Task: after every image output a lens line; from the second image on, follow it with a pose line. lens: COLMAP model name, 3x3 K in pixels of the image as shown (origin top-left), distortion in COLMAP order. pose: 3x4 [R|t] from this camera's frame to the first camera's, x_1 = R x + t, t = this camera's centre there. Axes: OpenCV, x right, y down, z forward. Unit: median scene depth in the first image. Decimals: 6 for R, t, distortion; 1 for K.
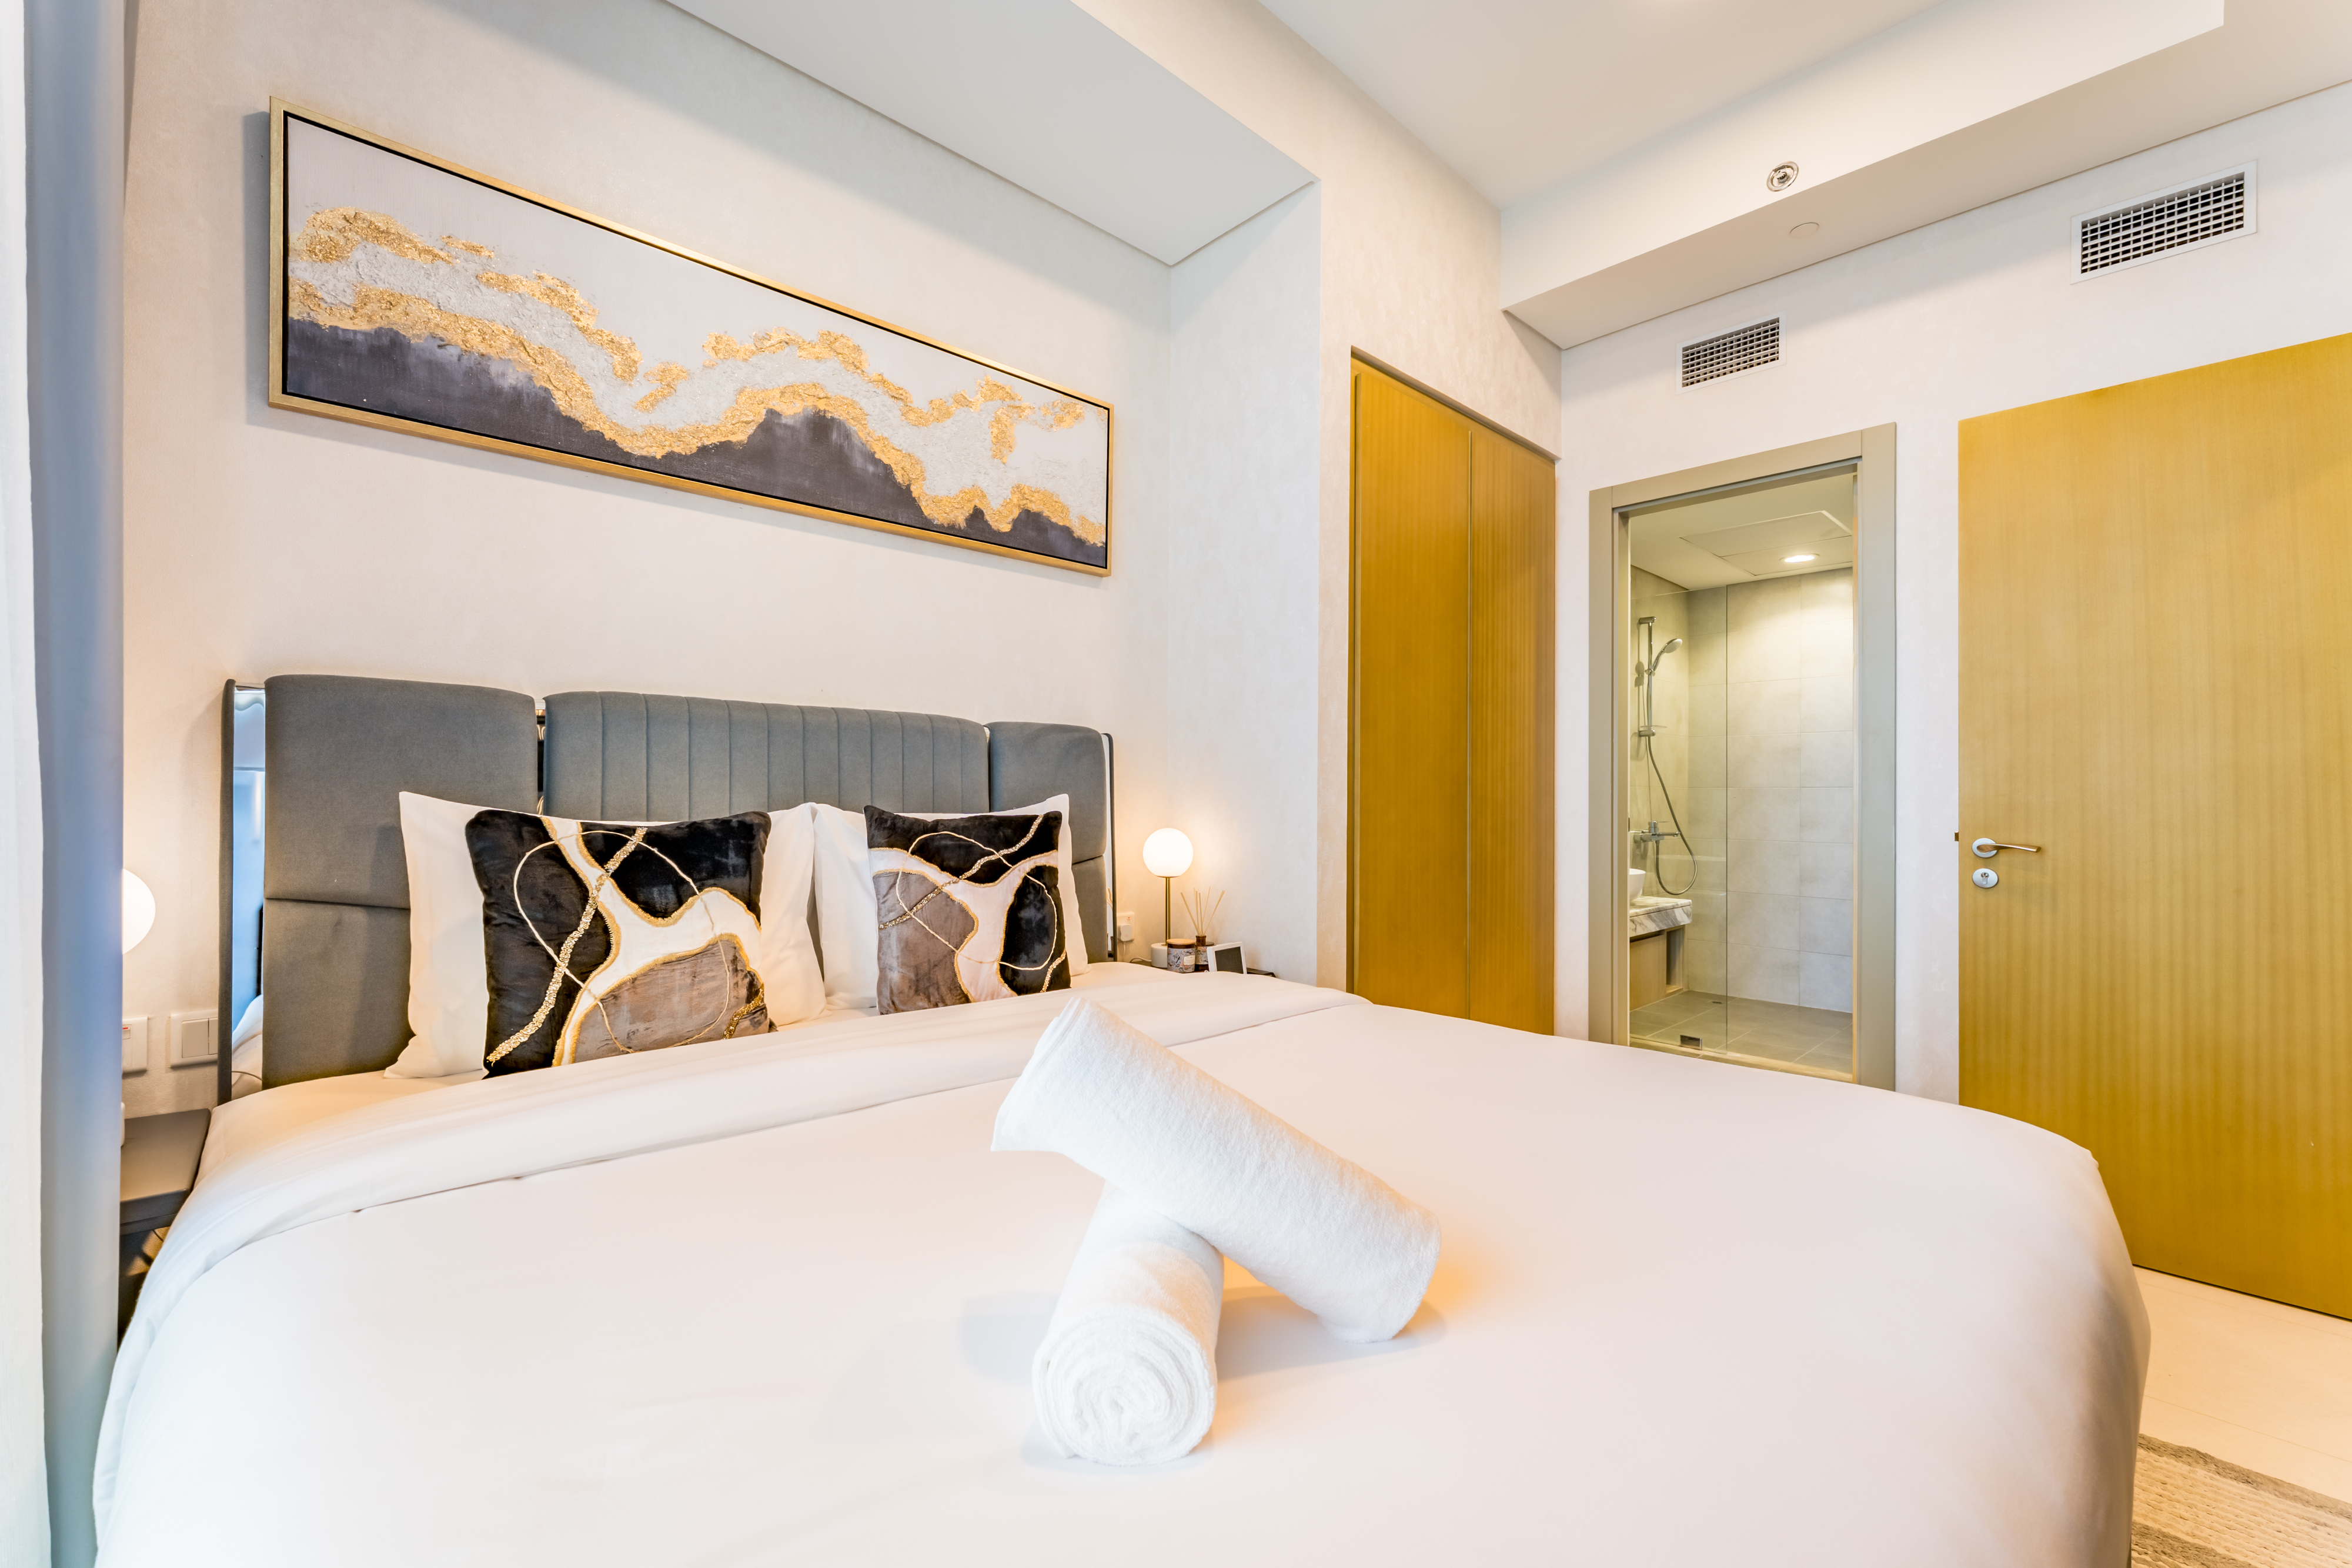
lens RADIAL K [[942.9, 0, 1176.0], [0, 942.9, 784.0], [0, 0, 1]] dist [-0.001138, -0.000126]
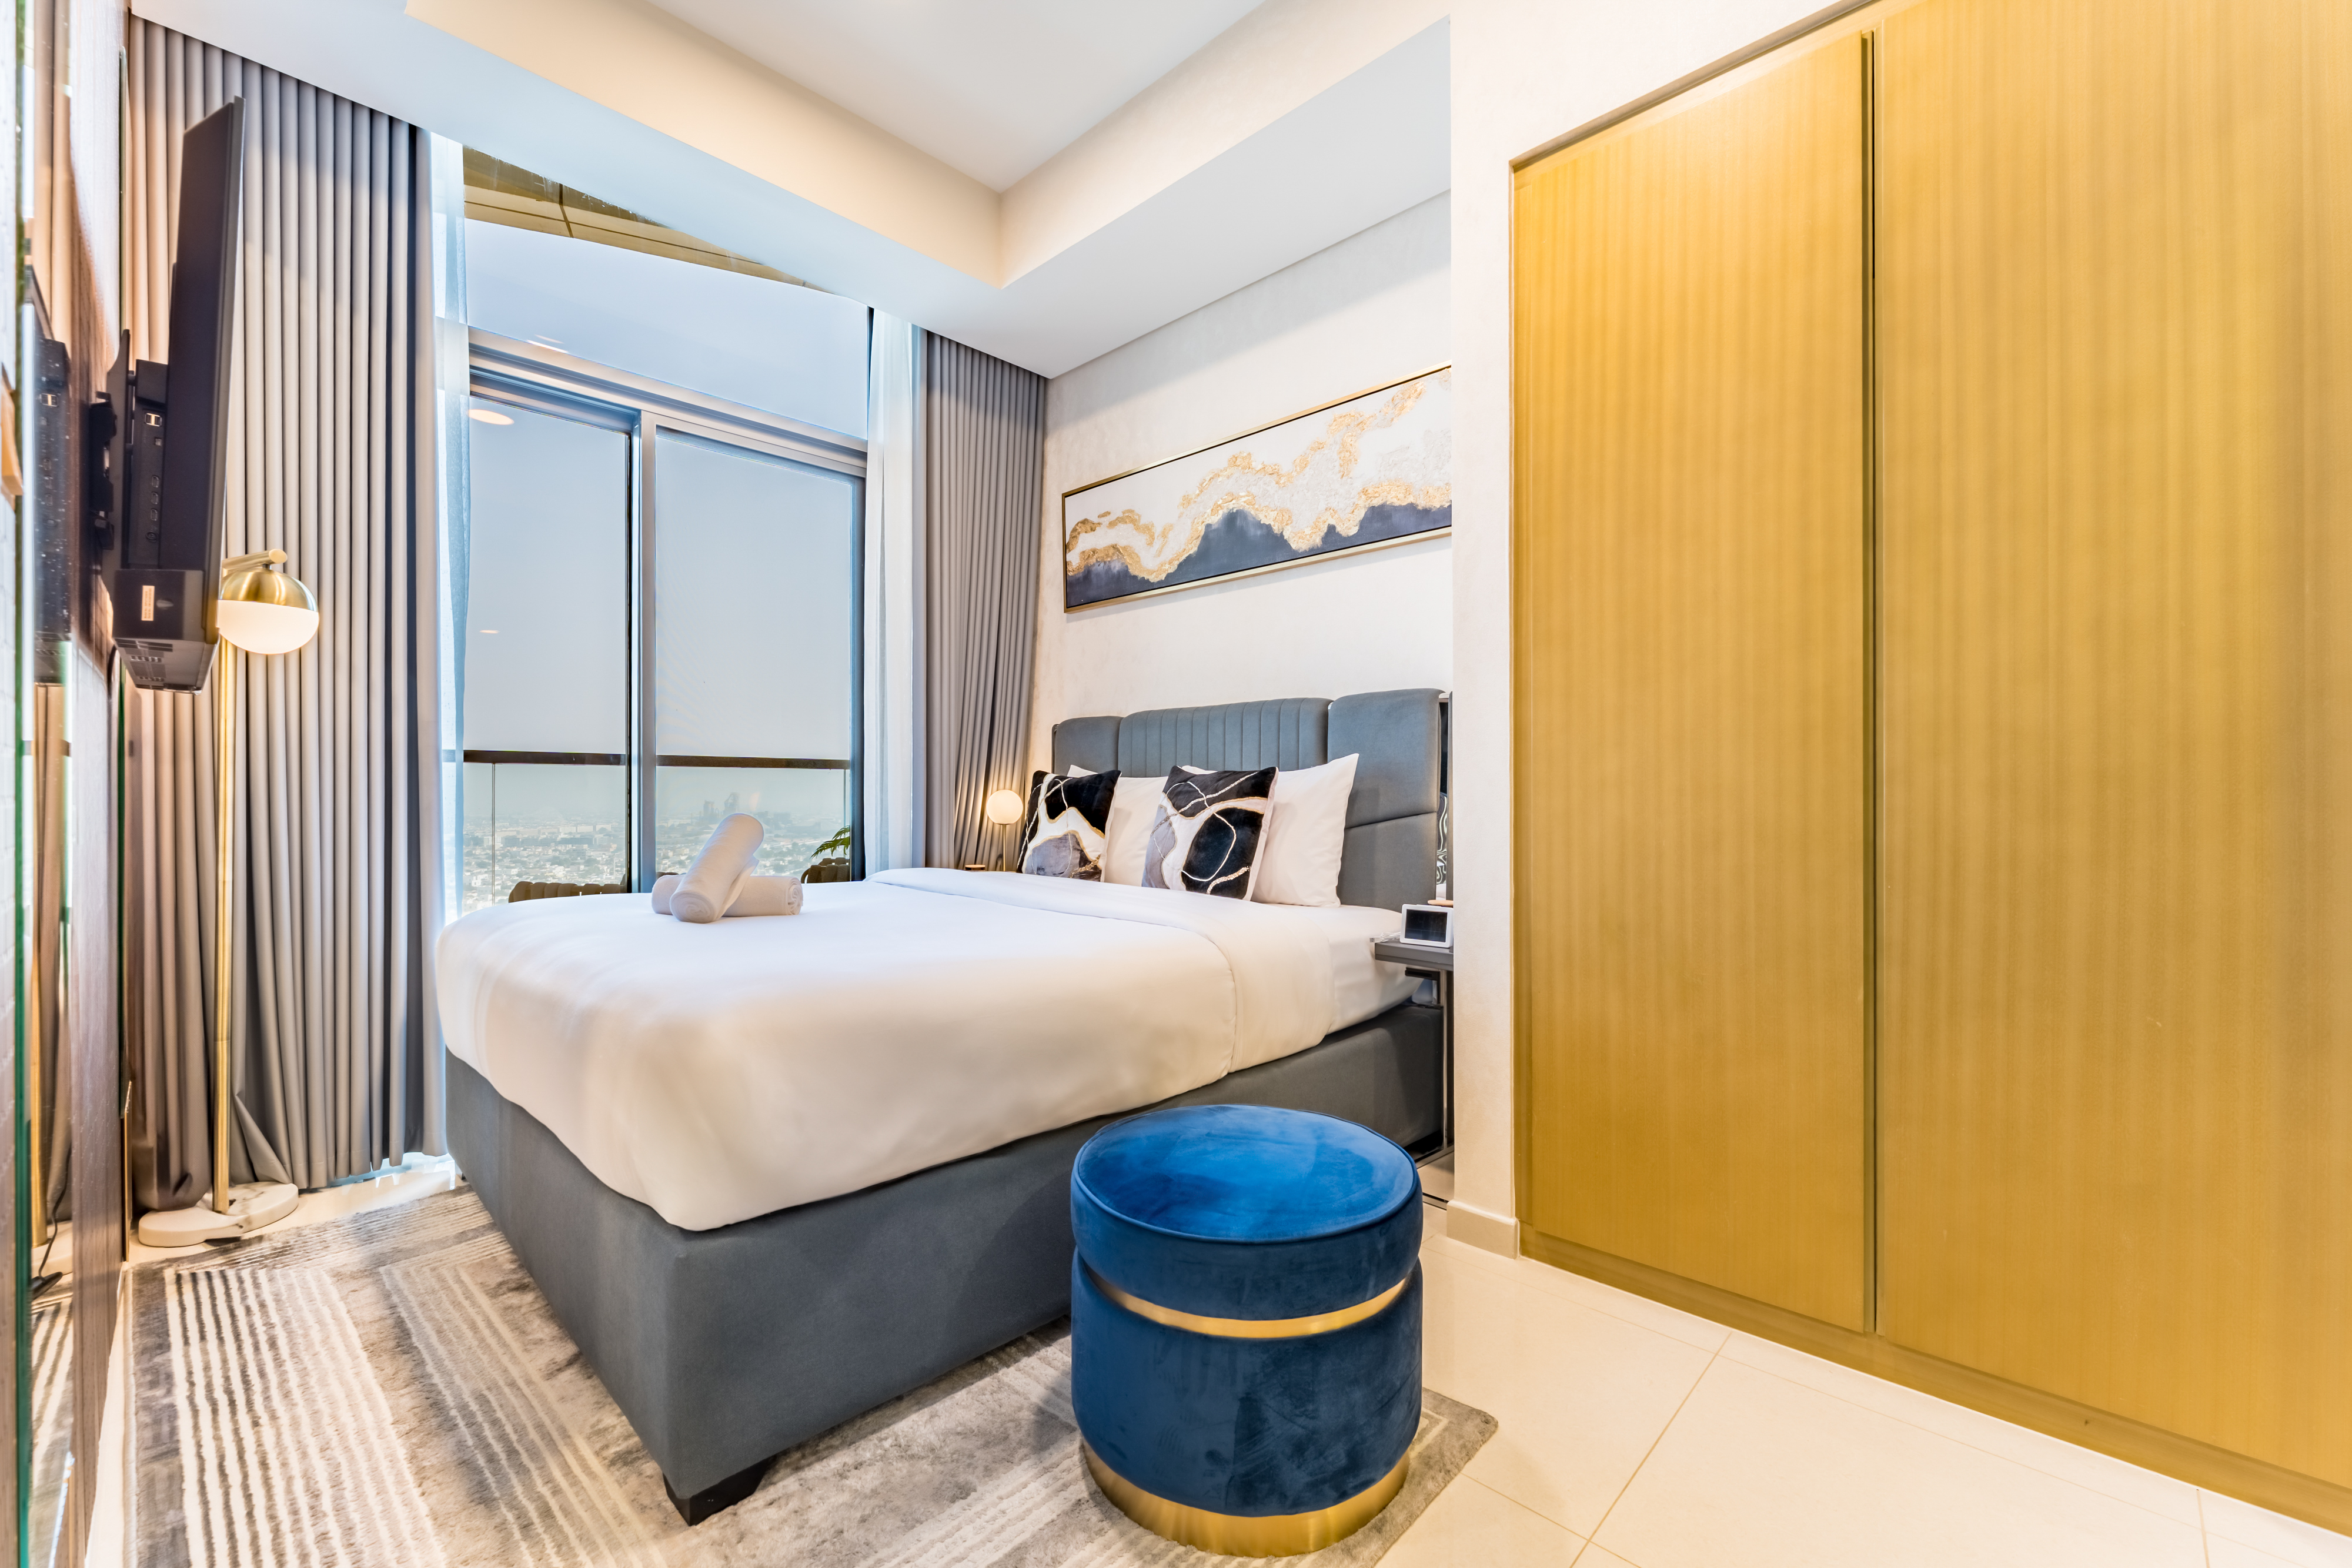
lens RADIAL K [[966.1, 0, 1175.0], [0, 966.1, 794.1], [0, 0, 1]] dist [0.000495, 0.000007]
pose [[0.051343, -0.005979, -0.998663, 1.219846], [0.012951, 0.999902, -0.005321, 0.073342], [0.998597, -0.012660, 0.051415, 0.854911]]
